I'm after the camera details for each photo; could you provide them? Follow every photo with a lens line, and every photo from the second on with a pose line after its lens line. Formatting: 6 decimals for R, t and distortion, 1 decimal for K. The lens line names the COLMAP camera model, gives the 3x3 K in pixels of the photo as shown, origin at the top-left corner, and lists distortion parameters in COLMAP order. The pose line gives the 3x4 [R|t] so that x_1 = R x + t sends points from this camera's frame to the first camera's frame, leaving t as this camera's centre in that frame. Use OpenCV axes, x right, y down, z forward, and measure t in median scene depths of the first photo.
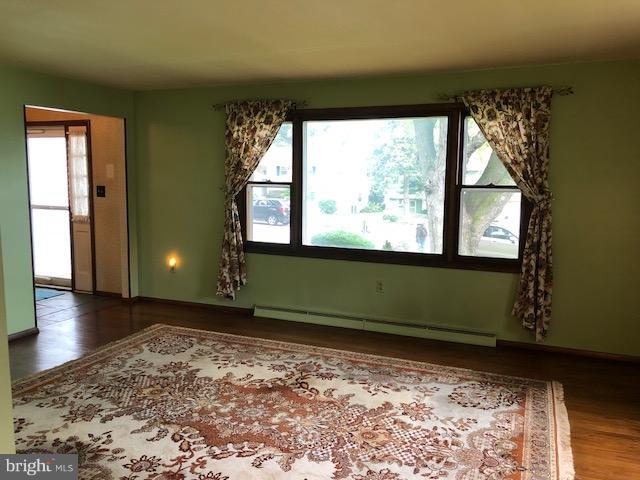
lens RADIAL K [[526.0, 0, 319.9], [0, 526.0, 240.4], [0, 0, 1]] dist [0.015291, -0.013221]
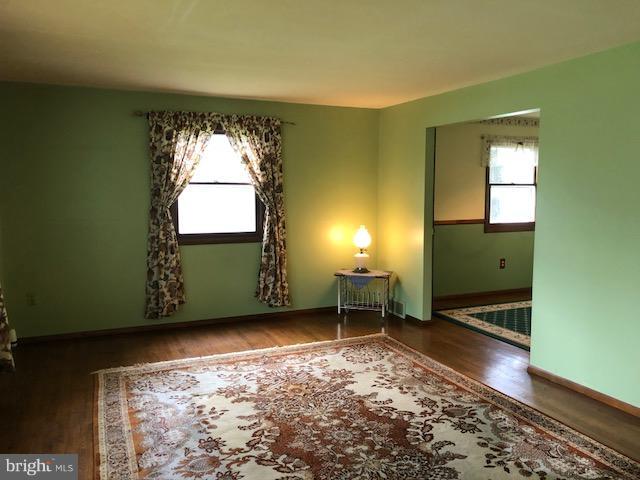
lens RADIAL K [[526.0, 0, 319.9], [0, 526.0, 238.9], [0, 0, 1]] dist [0.015291, -0.013221]
pose [[-0.721543, -0.082134, 0.687481, -0.765811], [0.071520, 0.978785, 0.192000, -0.221644], [-0.688666, 0.187705, -0.700361, 1.719129]]
